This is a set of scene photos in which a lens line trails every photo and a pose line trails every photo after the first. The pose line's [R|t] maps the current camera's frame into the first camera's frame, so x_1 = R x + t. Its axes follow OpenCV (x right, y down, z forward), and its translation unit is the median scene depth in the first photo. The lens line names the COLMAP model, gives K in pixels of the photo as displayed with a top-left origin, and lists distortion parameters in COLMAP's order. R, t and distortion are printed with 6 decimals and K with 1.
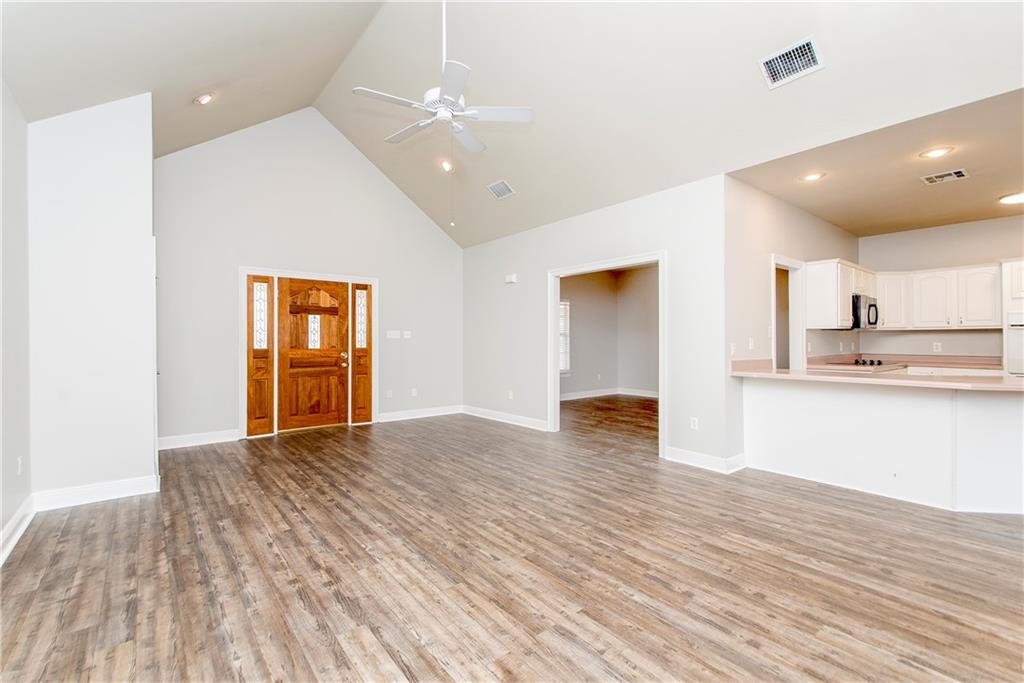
lens RADIAL K [[444.4, 0, 533.1], [0, 444.4, 339.2], [0, 0, 1]] dist [0.004034, -0.000833]
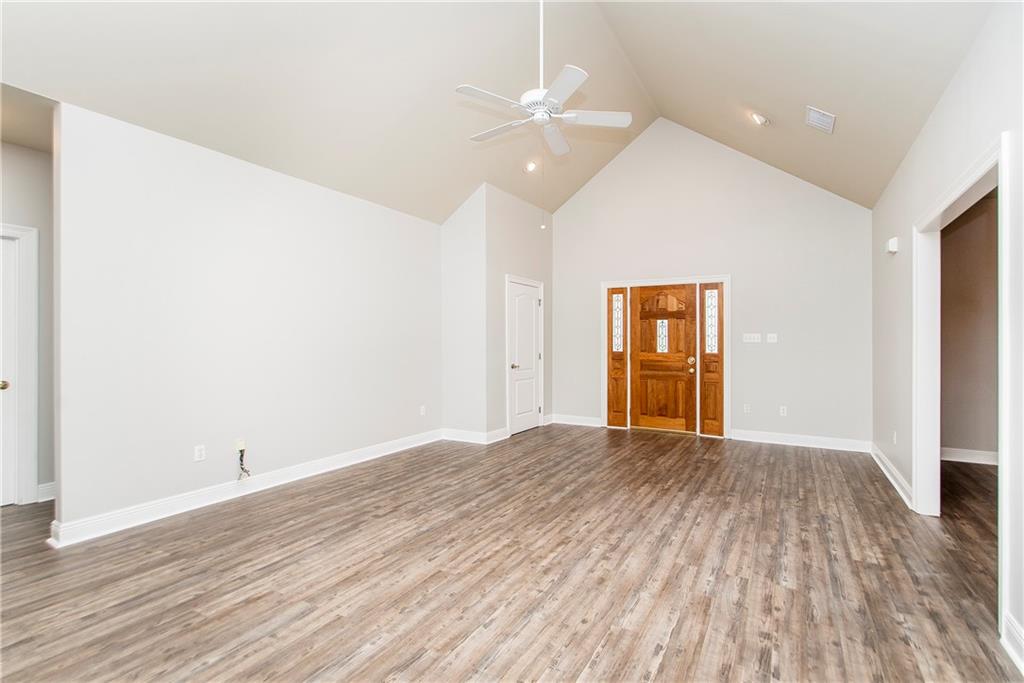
lens RADIAL K [[480.9, 0, 542.3], [0, 480.9, 332.1], [0, 0, 1]] dist [0.011687, -0.000058]
pose [[0.368473, -0.015620, -0.929507, 0.680622], [-0.002511, 0.999838, -0.017798, -0.008167], [0.929635, 0.008892, 0.368374, 0.529263]]
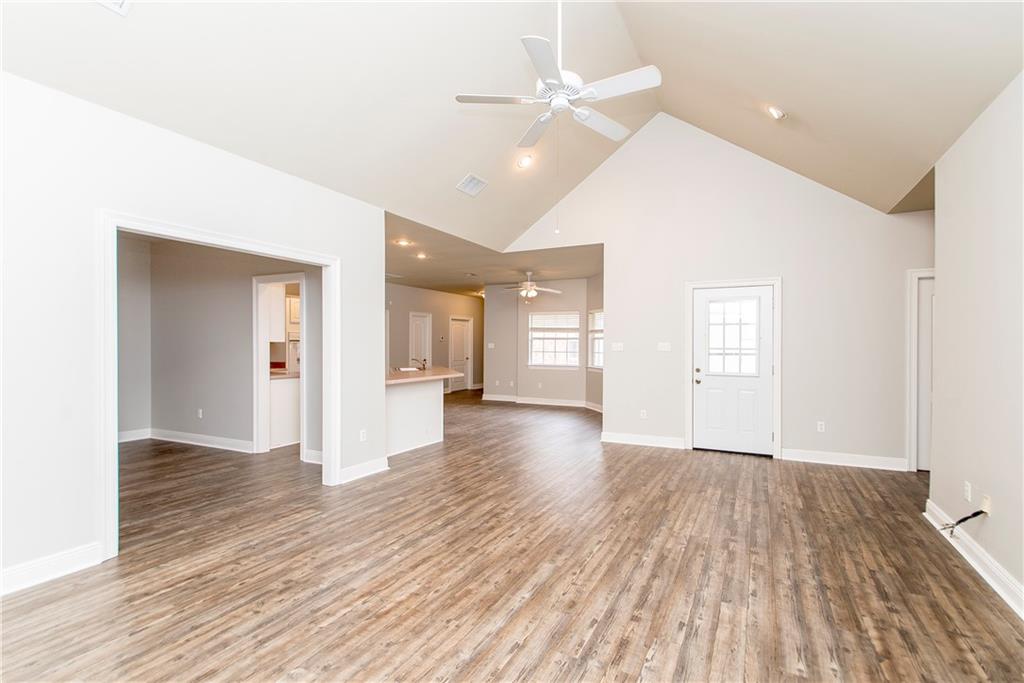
lens RADIAL K [[463.7, 0, 512.0], [0, 463.7, 341.5], [0, 0, 1]] dist [-0.001869, -0.001254]
pose [[-0.354249, 0.004823, 0.935139, -0.883042], [-0.003158, 0.999975, -0.006353, -0.025371], [-0.935146, -0.005204, -0.354225, 1.222411]]
